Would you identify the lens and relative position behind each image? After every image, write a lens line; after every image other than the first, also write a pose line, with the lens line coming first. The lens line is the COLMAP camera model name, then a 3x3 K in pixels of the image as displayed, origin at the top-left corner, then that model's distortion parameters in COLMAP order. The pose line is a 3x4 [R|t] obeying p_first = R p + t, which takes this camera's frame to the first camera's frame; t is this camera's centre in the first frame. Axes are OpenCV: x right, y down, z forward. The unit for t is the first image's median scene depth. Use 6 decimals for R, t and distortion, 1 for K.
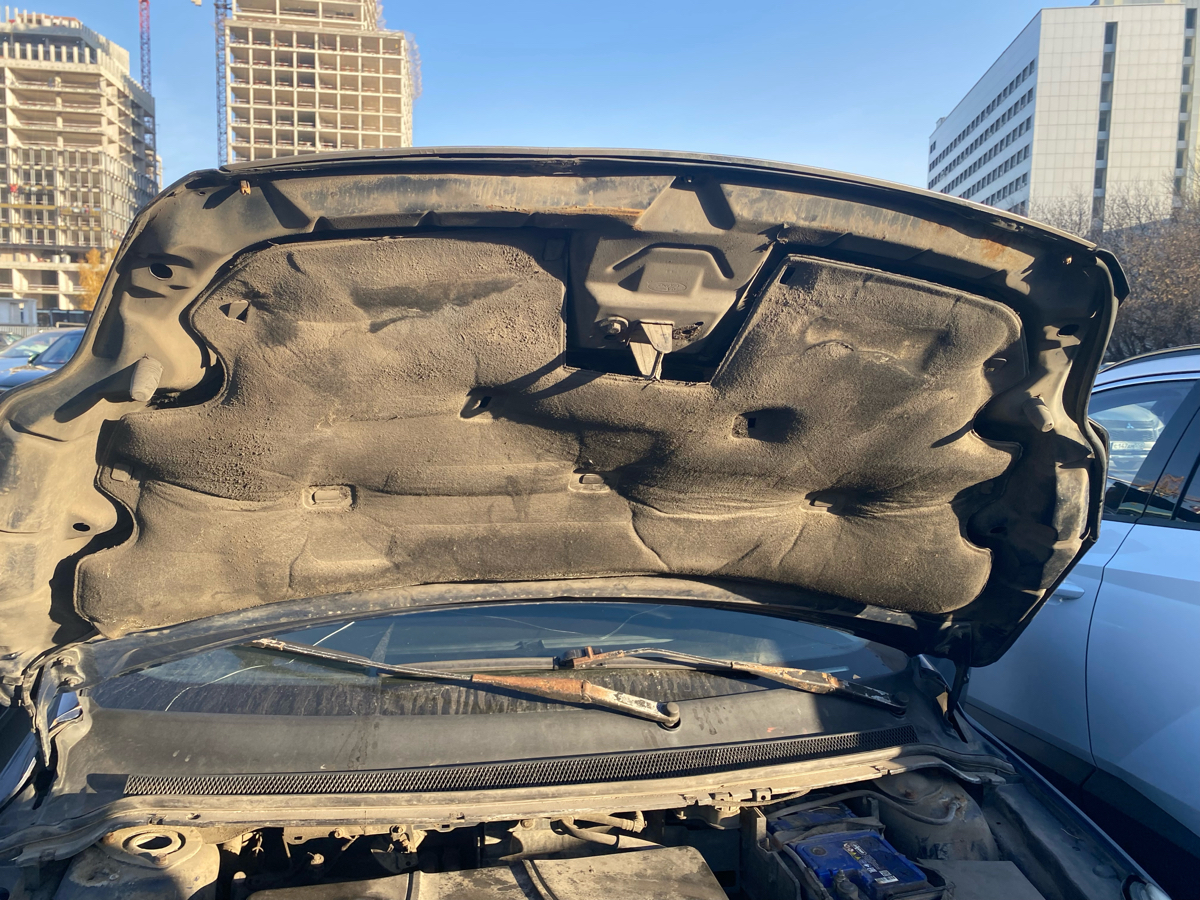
lens RADIAL K [[913.7, 0, 597.0], [0, 913.7, 438.1], [0, 0, 1]] dist [0.047541, -0.049534]
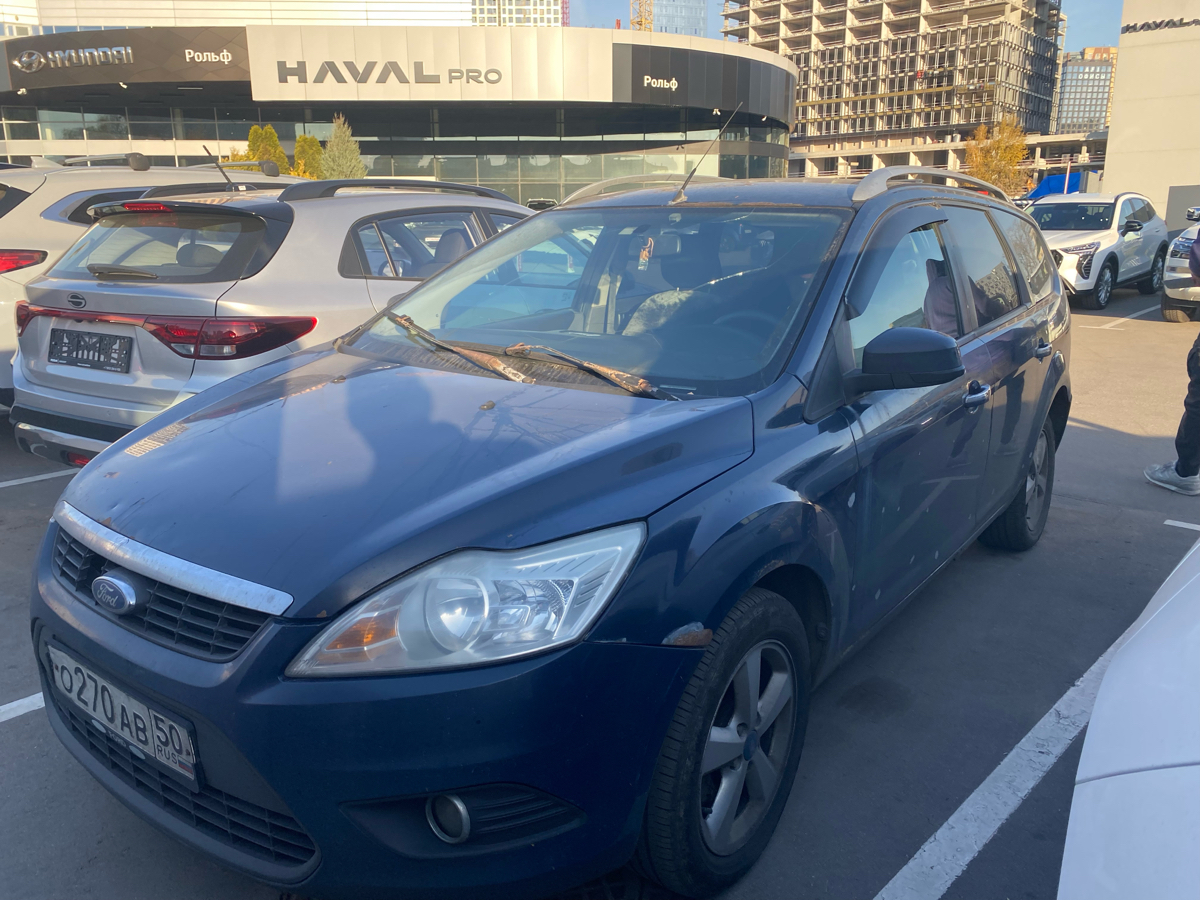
lens RADIAL K [[913.7, 0, 601.5], [0, 913.7, 445.0], [0, 0, 1]] dist [0.047541, -0.049534]
pose [[0.639513, 0.149095, -0.754184, 1.320588], [-0.042792, 0.986397, 0.158716, 0.157659], [0.767589, -0.069227, 0.637193, 0.131633]]
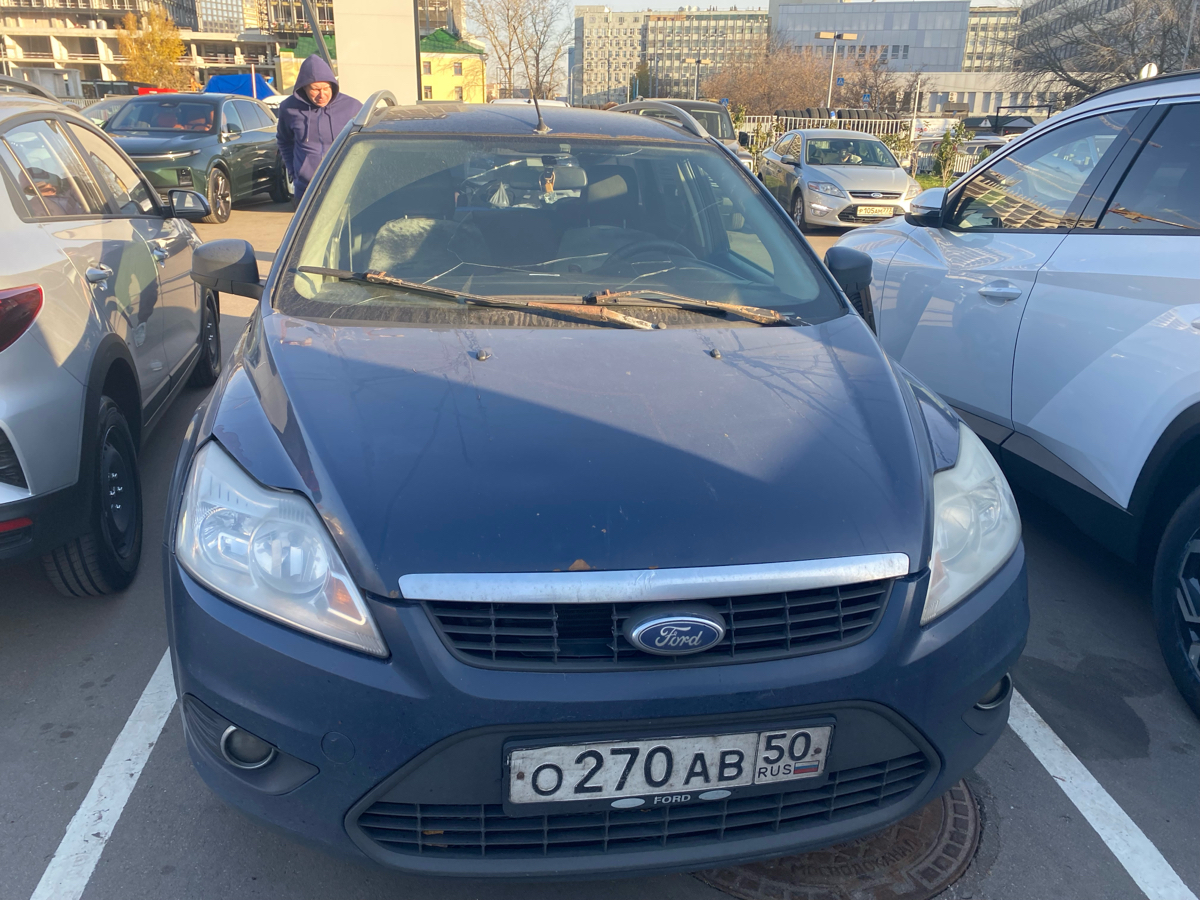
lens RADIAL K [[913.7, 0, 603.6], [0, 913.7, 452.9], [0, 0, 1]] dist [0.047541, -0.049534]
pose [[0.998425, 0.016592, -0.053593, 0.071083], [-0.003025, 0.969796, 0.243898, 0.134005], [0.056021, -0.243352, 0.968319, -0.496210]]
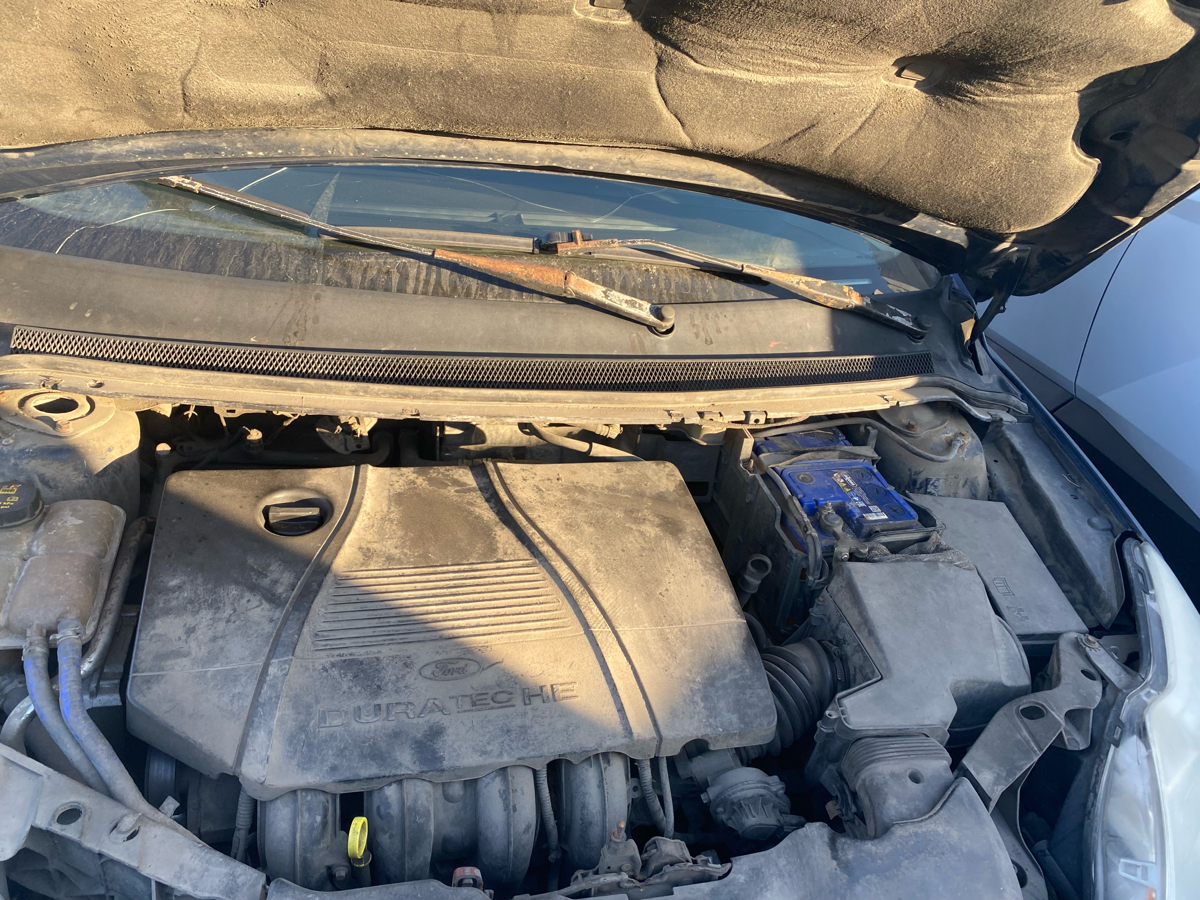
lens RADIAL K [[913.7, 0, 599.9], [0, 913.7, 447.4], [0, 0, 1]] dist [0.047541, -0.049534]
pose [[0.994332, 0.093501, 0.050607, -0.012727], [-0.106302, 0.882556, 0.458034, 0.020858], [-0.001836, -0.460818, 0.887493, 0.184518]]
